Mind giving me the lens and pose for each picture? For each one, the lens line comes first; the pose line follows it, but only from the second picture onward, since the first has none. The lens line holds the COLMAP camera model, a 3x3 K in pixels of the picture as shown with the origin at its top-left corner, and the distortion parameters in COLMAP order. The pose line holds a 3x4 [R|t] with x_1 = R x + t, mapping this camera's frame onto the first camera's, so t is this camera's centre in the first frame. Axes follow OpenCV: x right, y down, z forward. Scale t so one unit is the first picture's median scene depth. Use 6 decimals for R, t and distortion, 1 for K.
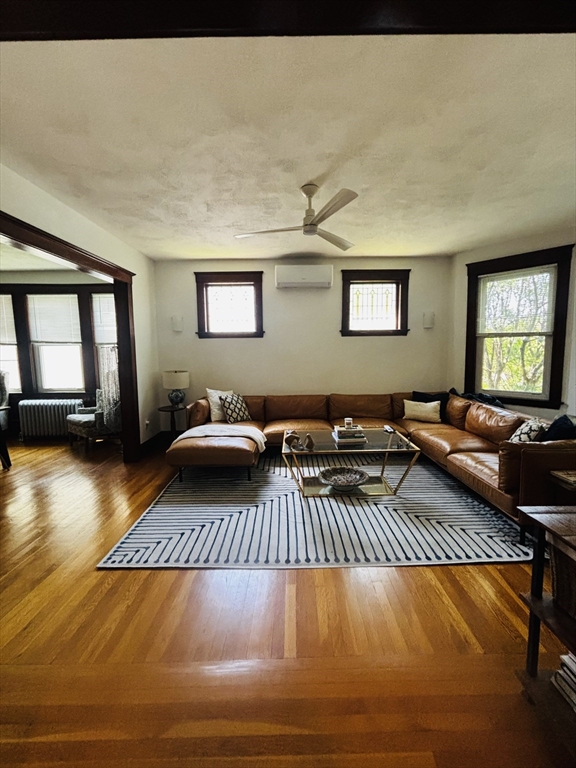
lens RADIAL K [[313.5, 0, 290.7], [0, 313.5, 382.7], [0, 0, 1]] dist [0.000122, 0.000720]
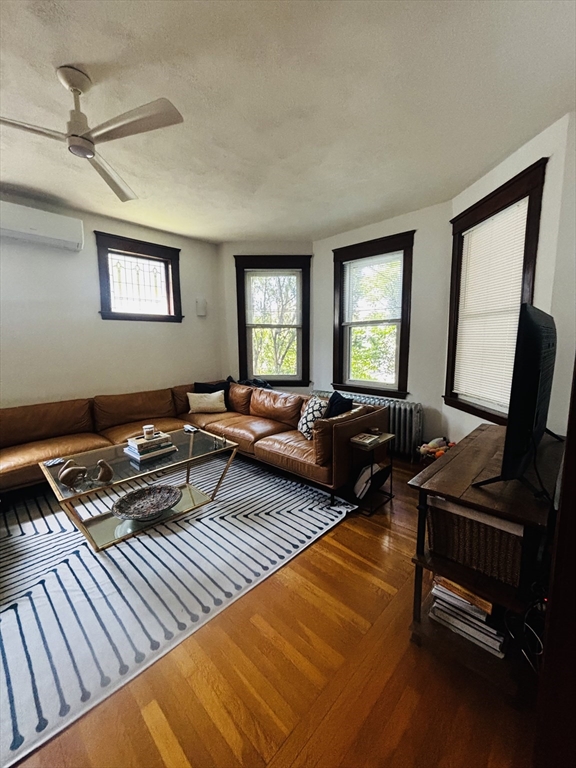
lens RADIAL K [[313.5, 0, 290.7], [0, 313.5, 382.7], [0, 0, 1]] dist [0.000122, 0.000720]
pose [[0.694435, -0.090486, 0.713843, -0.112240], [0.066701, 0.995885, 0.061350, -0.015898], [-0.716457, 0.005011, 0.697613, 0.199512]]
